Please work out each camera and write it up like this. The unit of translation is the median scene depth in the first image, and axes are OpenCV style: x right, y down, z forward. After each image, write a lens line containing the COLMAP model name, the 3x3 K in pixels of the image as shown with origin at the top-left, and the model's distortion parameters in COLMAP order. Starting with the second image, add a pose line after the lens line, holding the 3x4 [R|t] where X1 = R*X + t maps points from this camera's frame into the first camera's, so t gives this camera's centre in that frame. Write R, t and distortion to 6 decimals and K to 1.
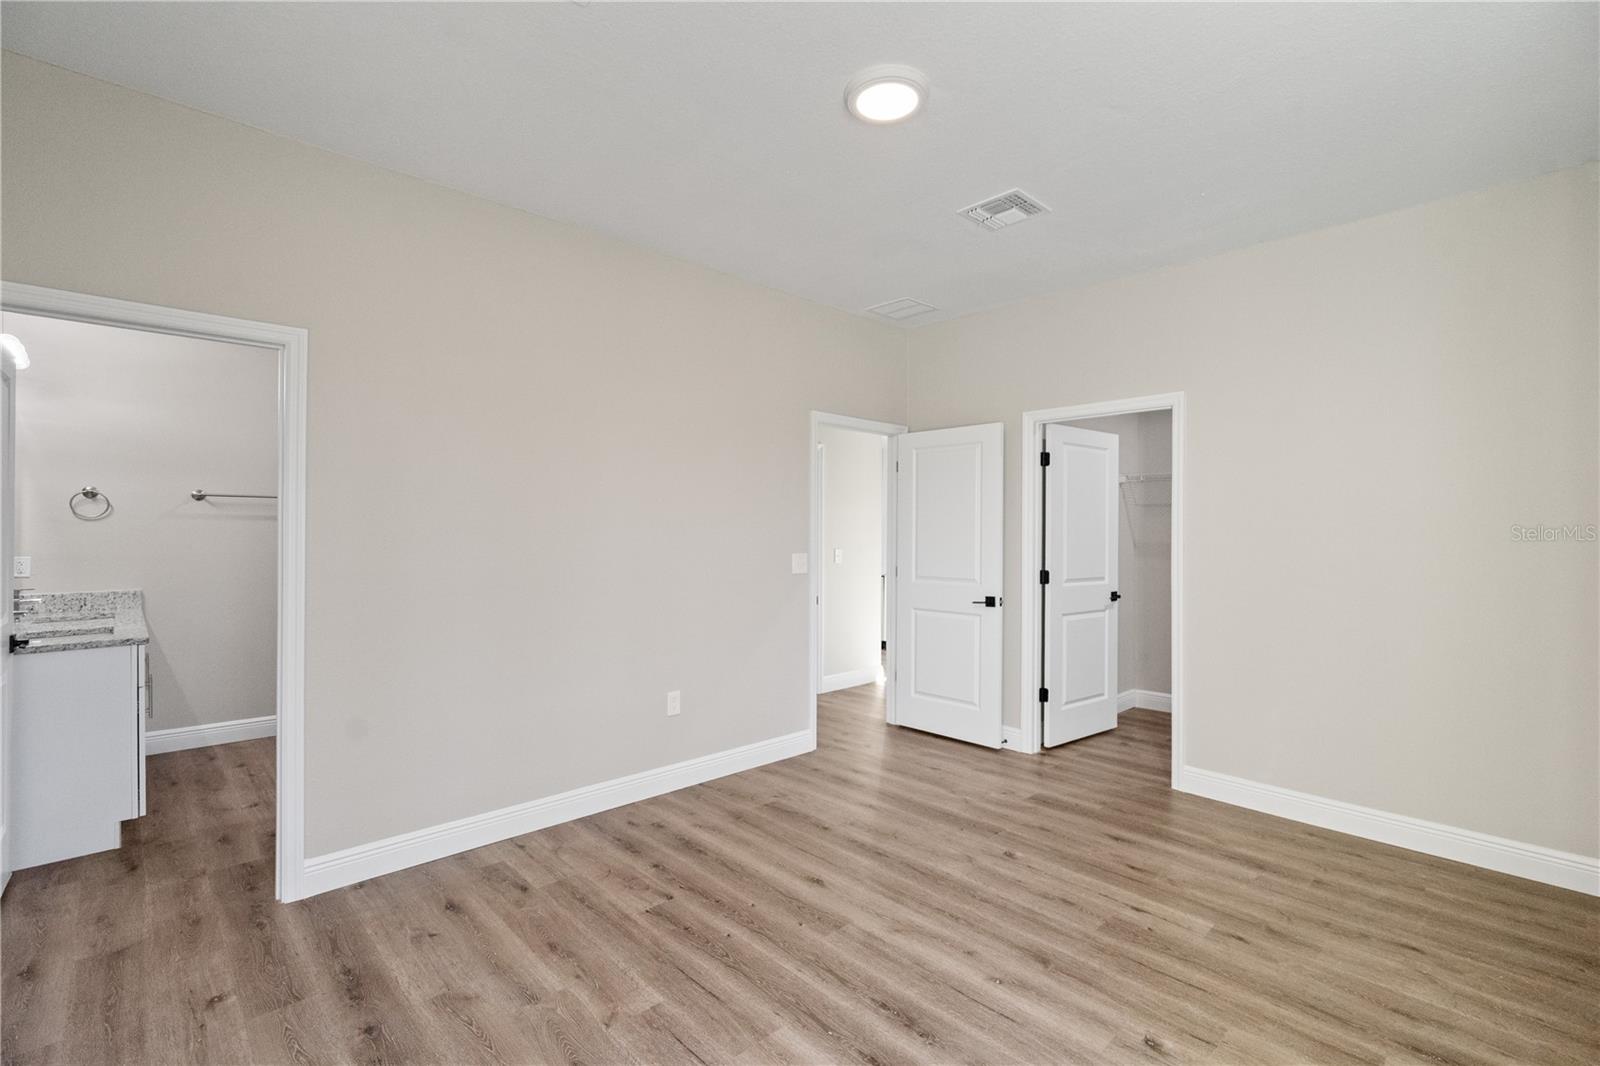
lens RADIAL K [[729.8, 0, 805.9], [0, 729.8, 531.7], [0, 0, 1]] dist [-0.004890, 0.000675]
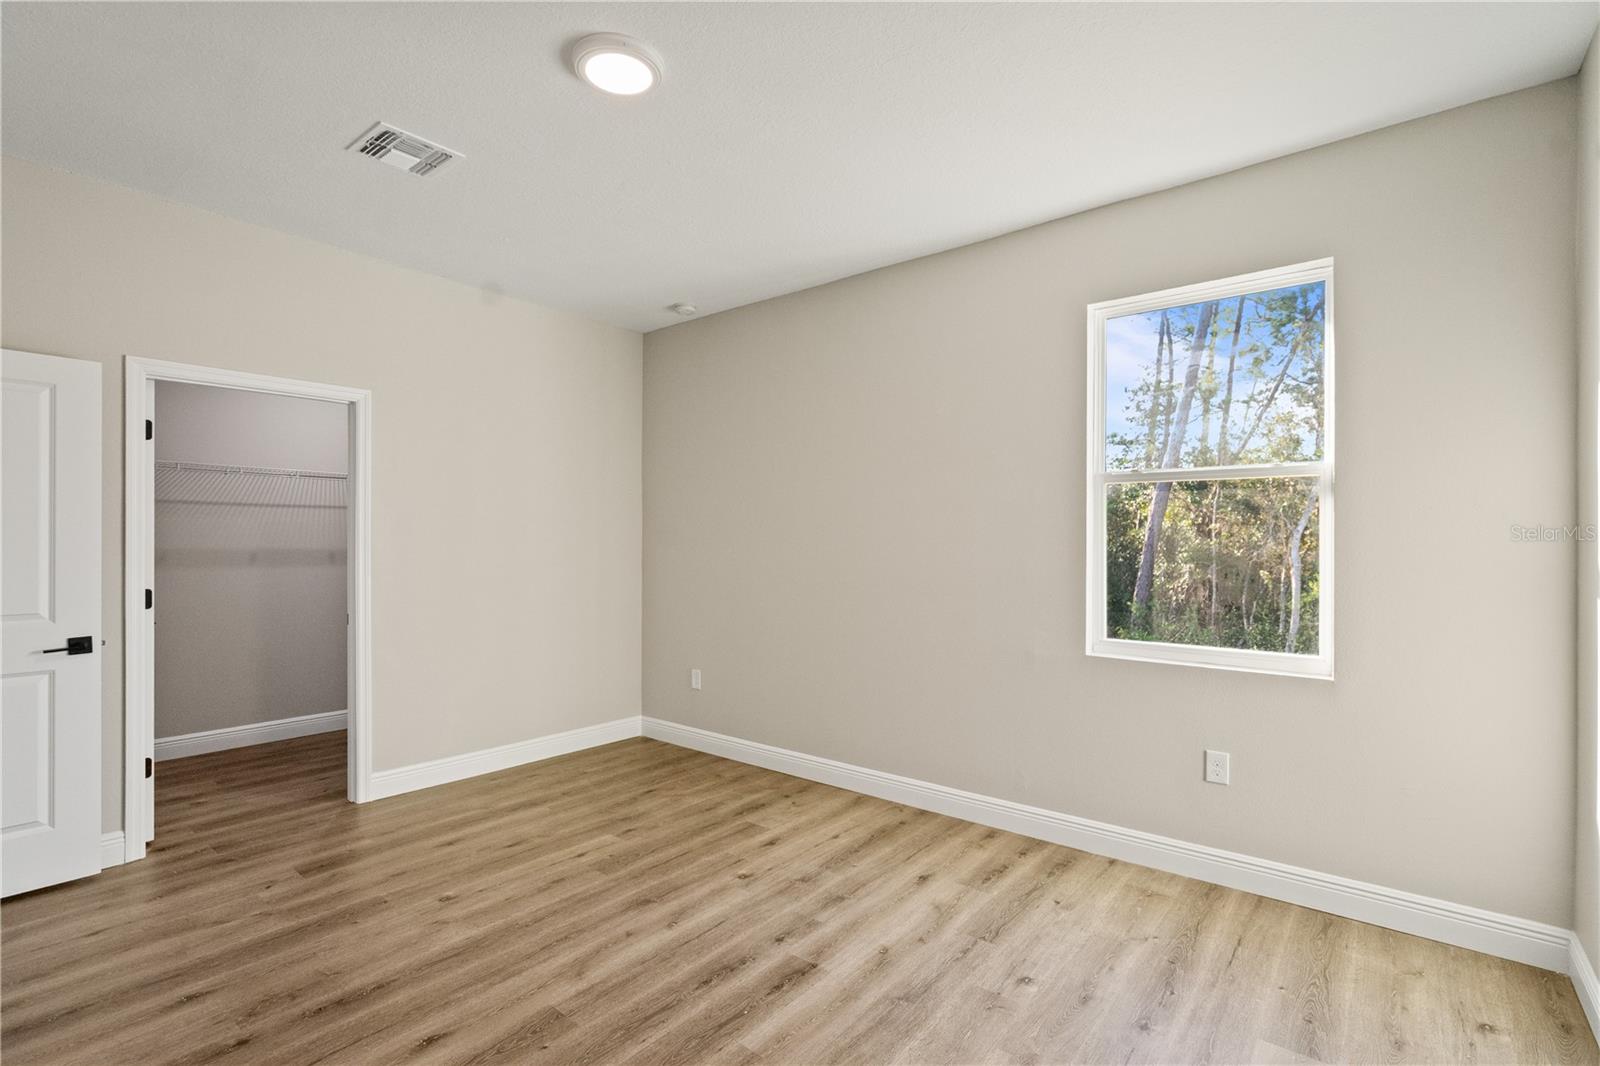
lens RADIAL K [[729.8, 0, 805.9], [0, 729.8, 531.7], [0, 0, 1]] dist [-0.004890, 0.000675]
pose [[-0.131545, 0.010924, 0.991250, -0.752405], [0.000830, 0.999940, -0.010909, 0.009014], [-0.991310, -0.000612, -0.131546, 0.780012]]
